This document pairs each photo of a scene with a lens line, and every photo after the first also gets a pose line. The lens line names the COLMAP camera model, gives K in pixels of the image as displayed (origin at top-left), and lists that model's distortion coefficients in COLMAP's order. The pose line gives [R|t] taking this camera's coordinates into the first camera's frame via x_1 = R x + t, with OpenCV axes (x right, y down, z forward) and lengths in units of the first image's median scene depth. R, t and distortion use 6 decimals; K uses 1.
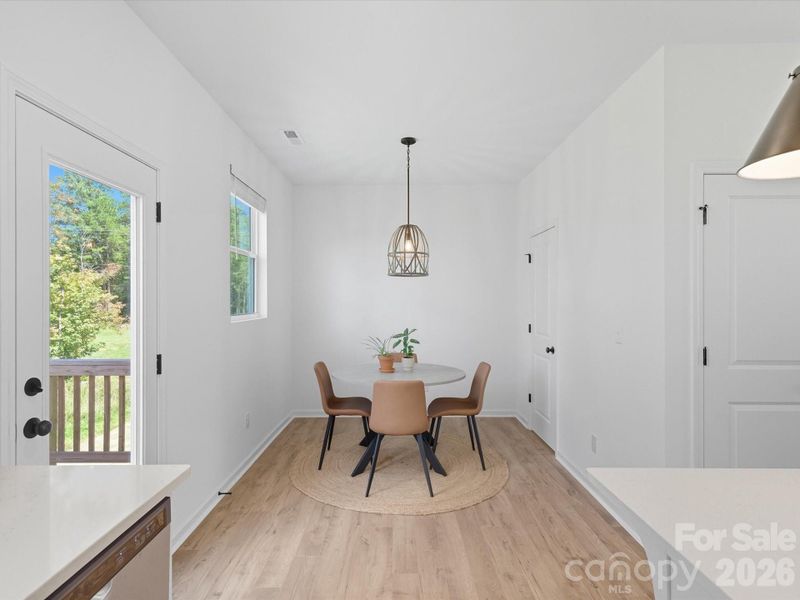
lens RADIAL K [[397.9, 0, 394.1], [0, 397.9, 303.4], [0, 0, 1]] dist [-0.000367, -0.001065]
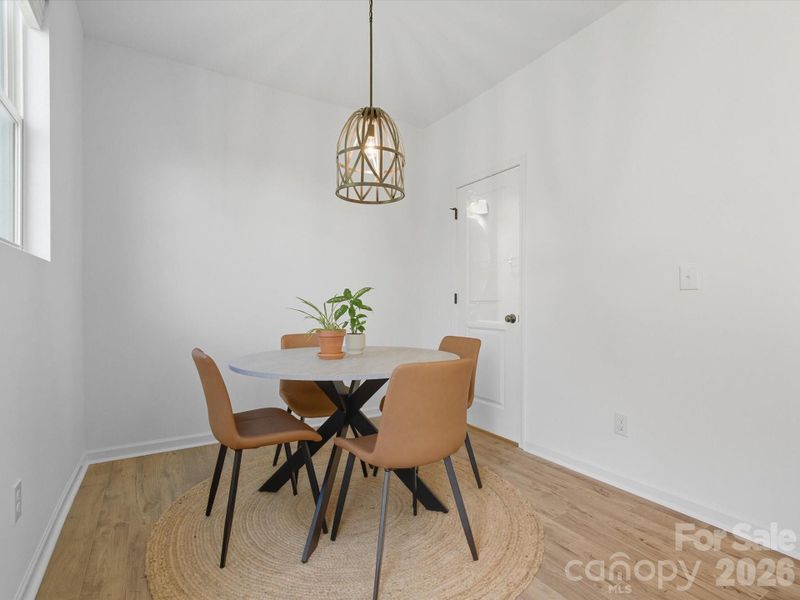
lens RADIAL K [[397.9, 0, 395.5], [0, 397.9, 304.6], [0, 0, 1]] dist [-0.000367, -0.001065]
pose [[0.859773, -0.000625, 0.510677, -0.246050], [-0.003802, 0.999964, 0.007625, 0.092331], [-0.510663, -0.008497, 0.859739, 0.468426]]
